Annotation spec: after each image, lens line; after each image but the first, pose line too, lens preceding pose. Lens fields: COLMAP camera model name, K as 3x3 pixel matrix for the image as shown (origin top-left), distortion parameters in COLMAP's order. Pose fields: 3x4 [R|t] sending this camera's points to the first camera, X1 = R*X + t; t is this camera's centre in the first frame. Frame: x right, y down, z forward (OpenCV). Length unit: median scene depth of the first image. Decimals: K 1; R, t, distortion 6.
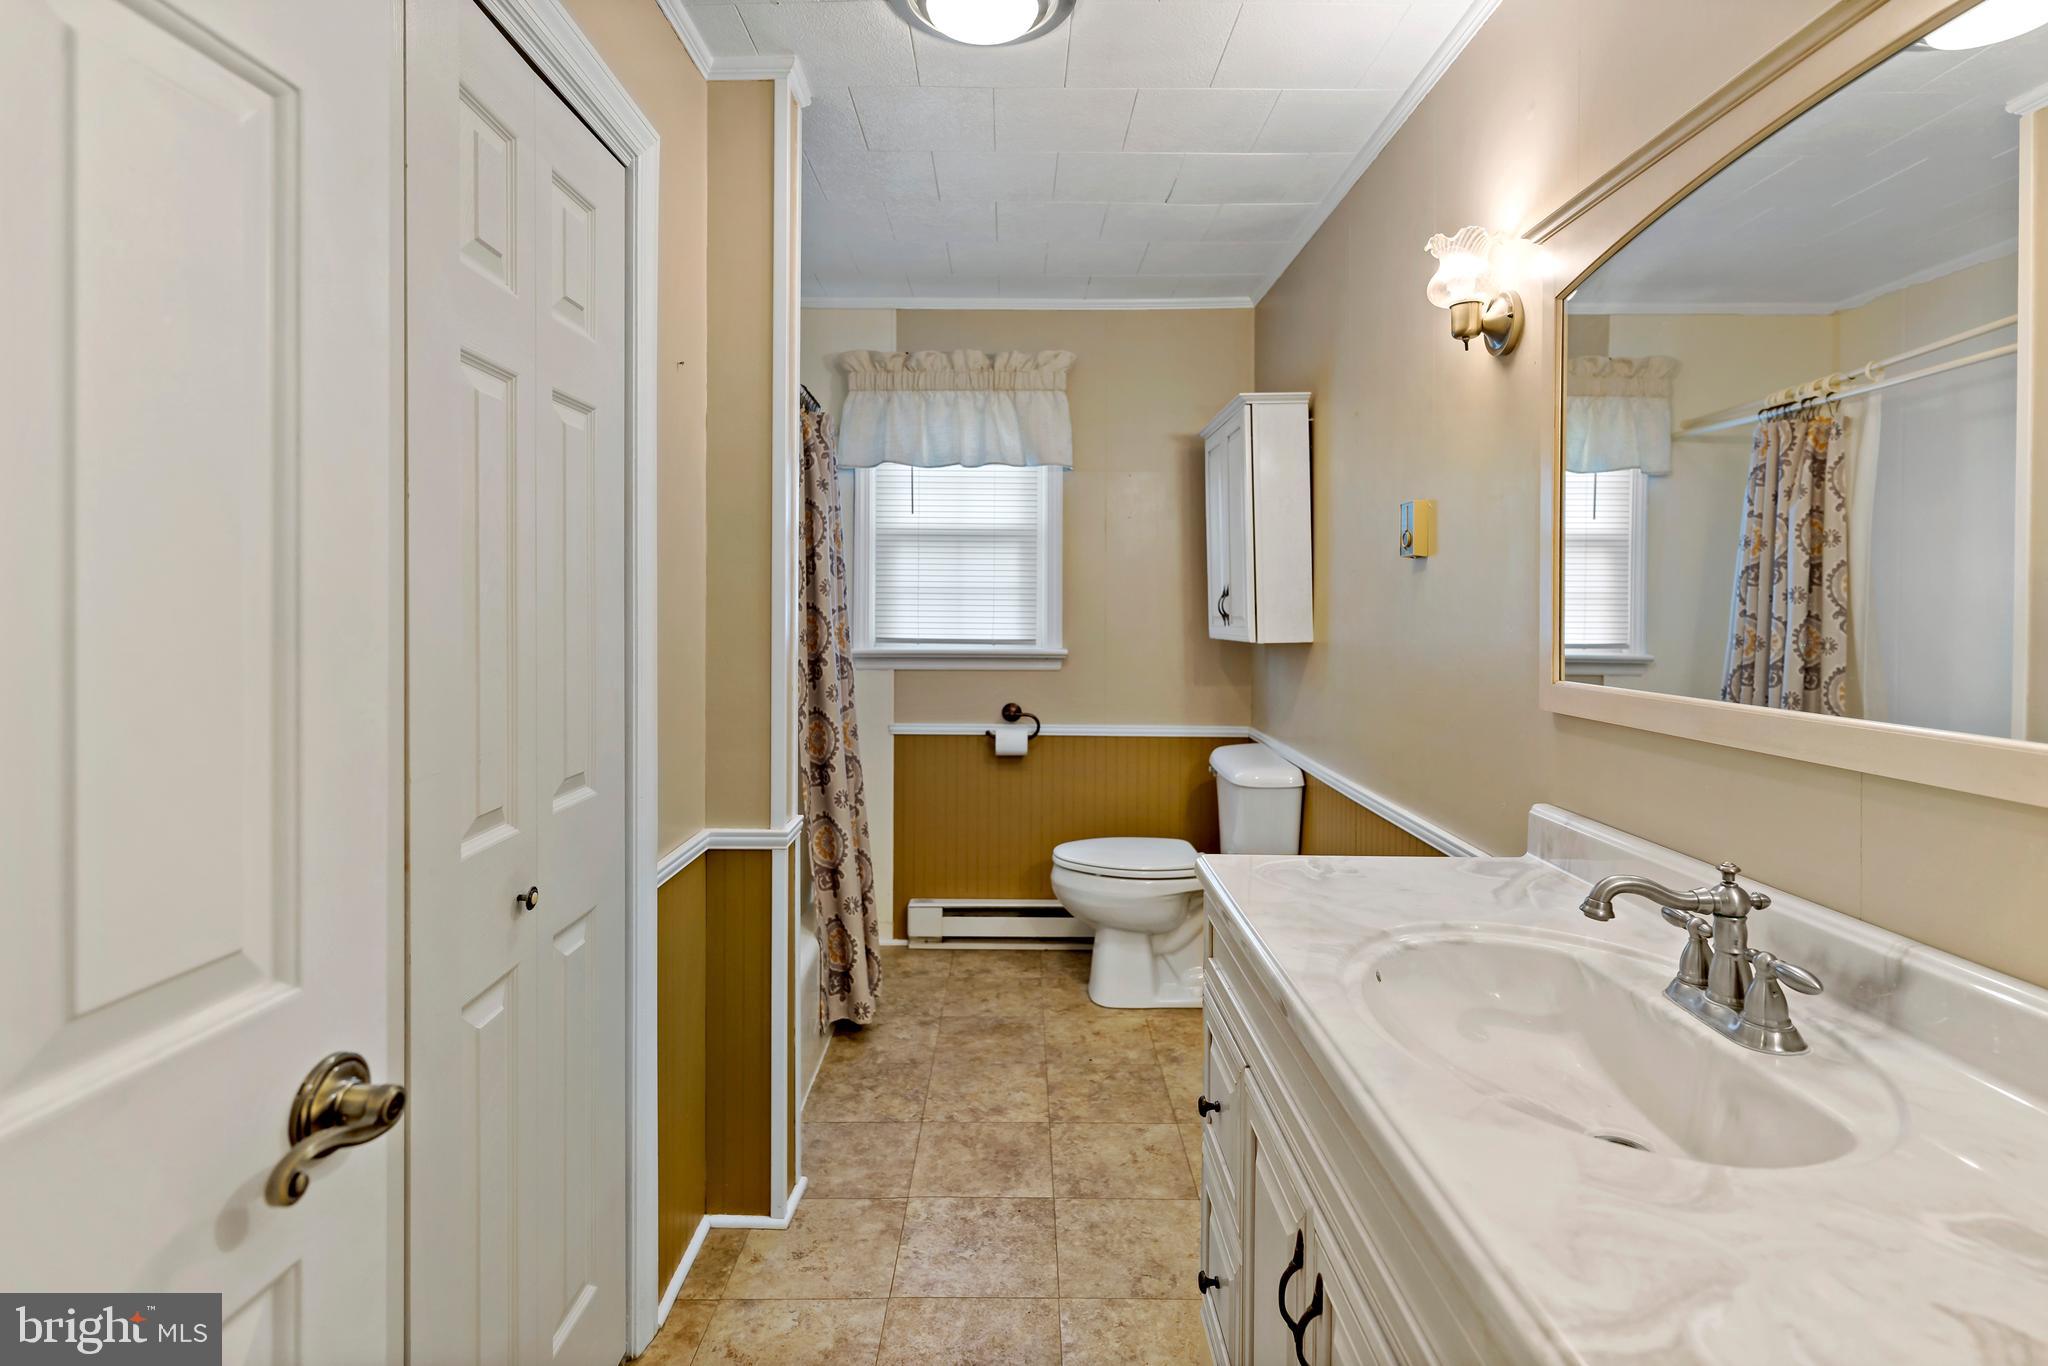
lens RADIAL K [[982.7, 0, 1018.4], [0, 982.7, 614.1], [0, 0, 1]] dist [0.000311, 0.000668]
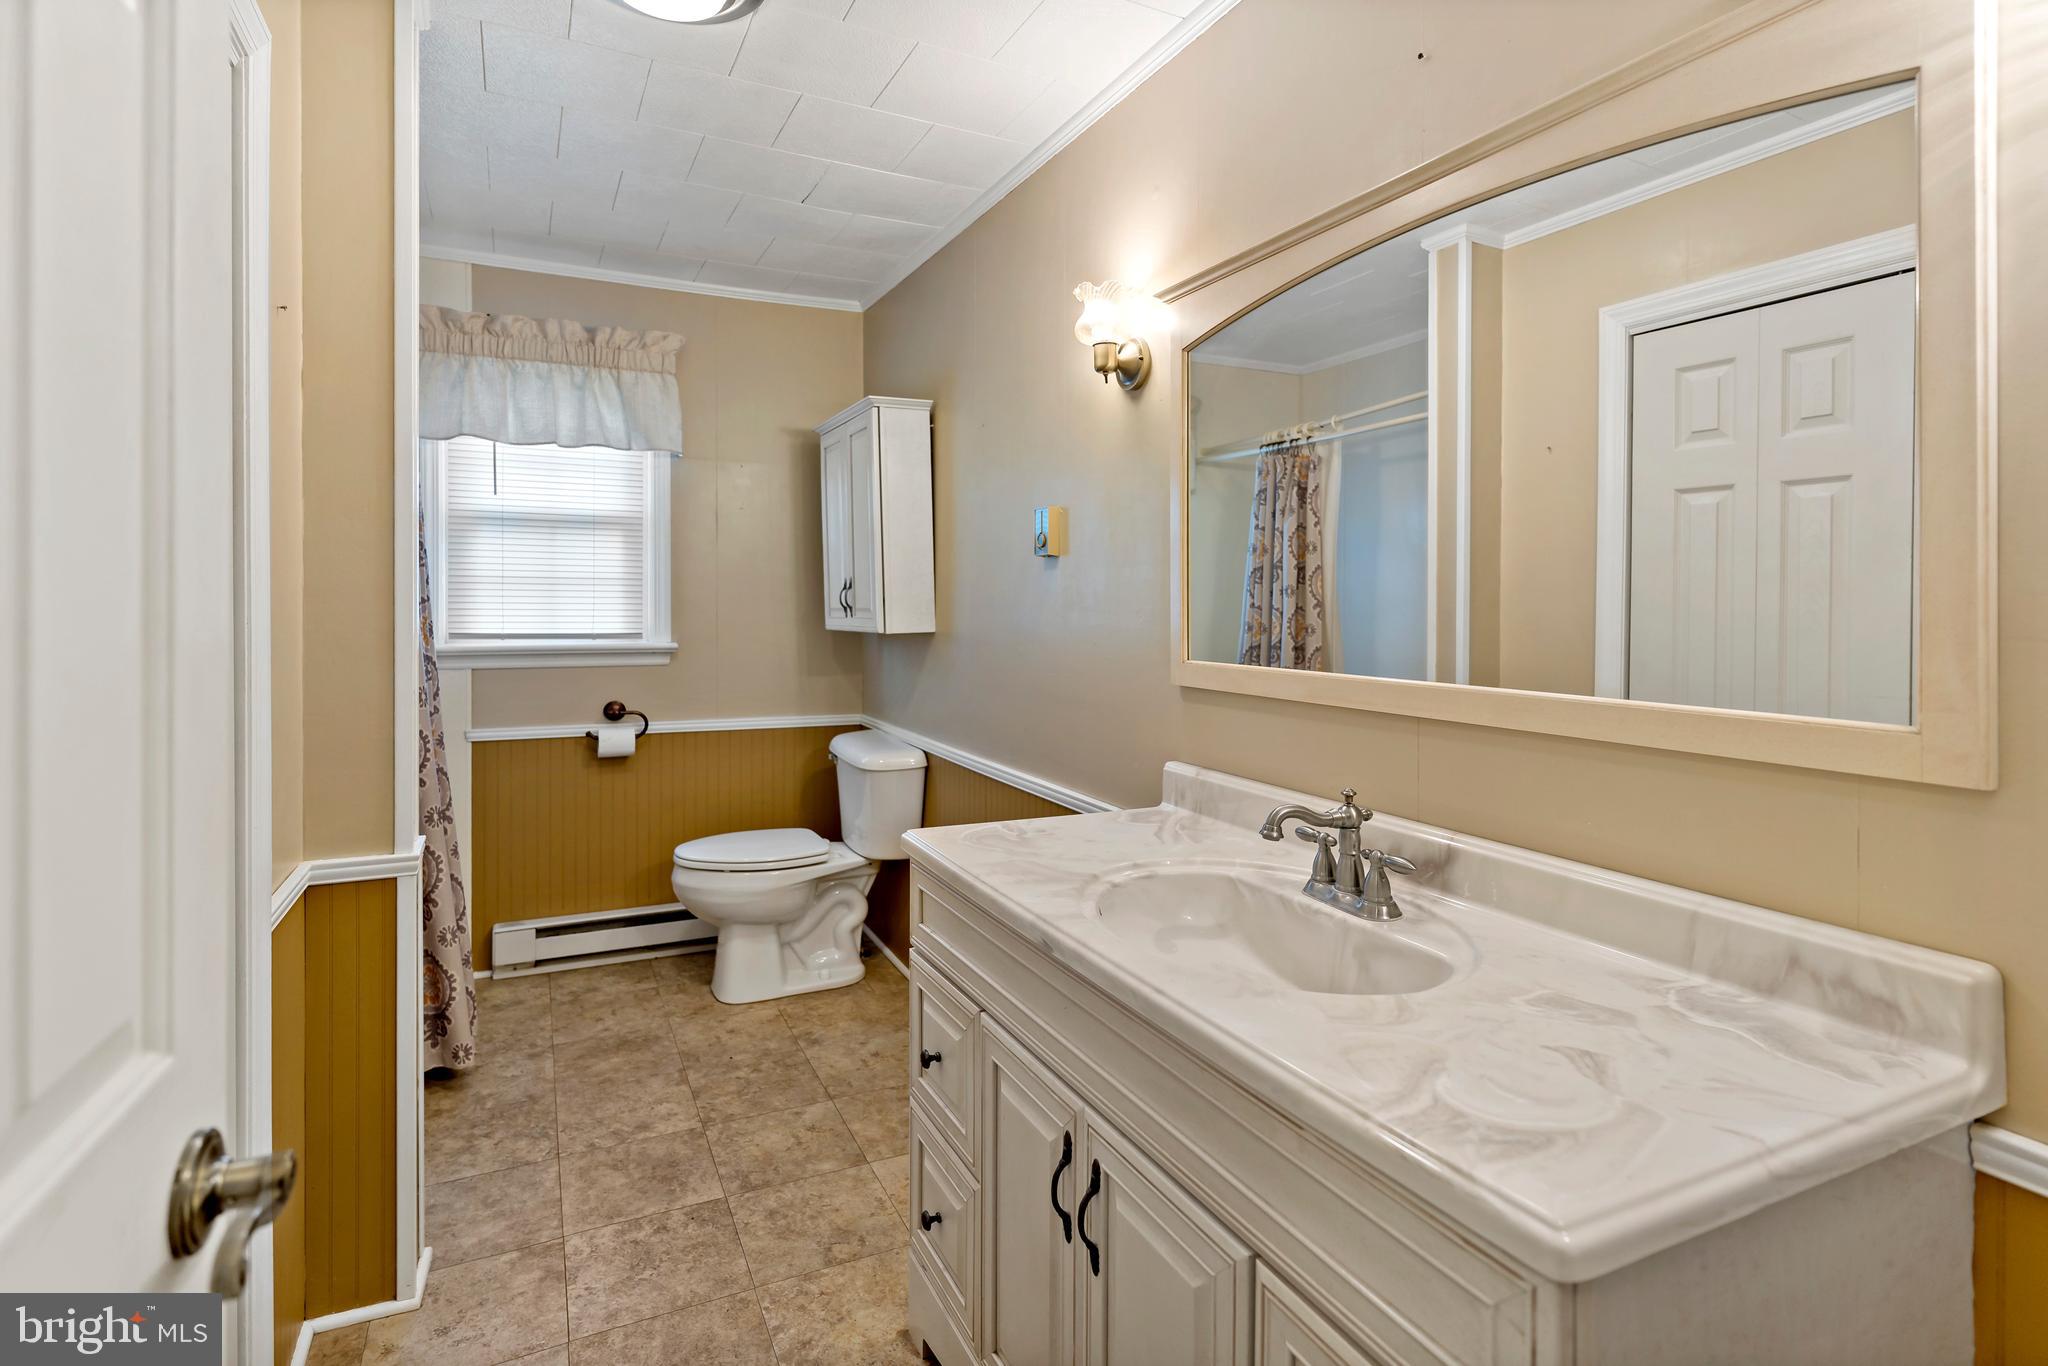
lens RADIAL K [[982.7, 0, 1001.5], [0, 982.7, 602.1], [0, 0, 1]] dist [0.000311, 0.000668]
pose [[0.907420, 0.000827, 0.420224, -0.128977], [0.000749, 0.999993, -0.003586, -0.000745], [-0.420224, 0.003568, 0.907413, -0.016249]]
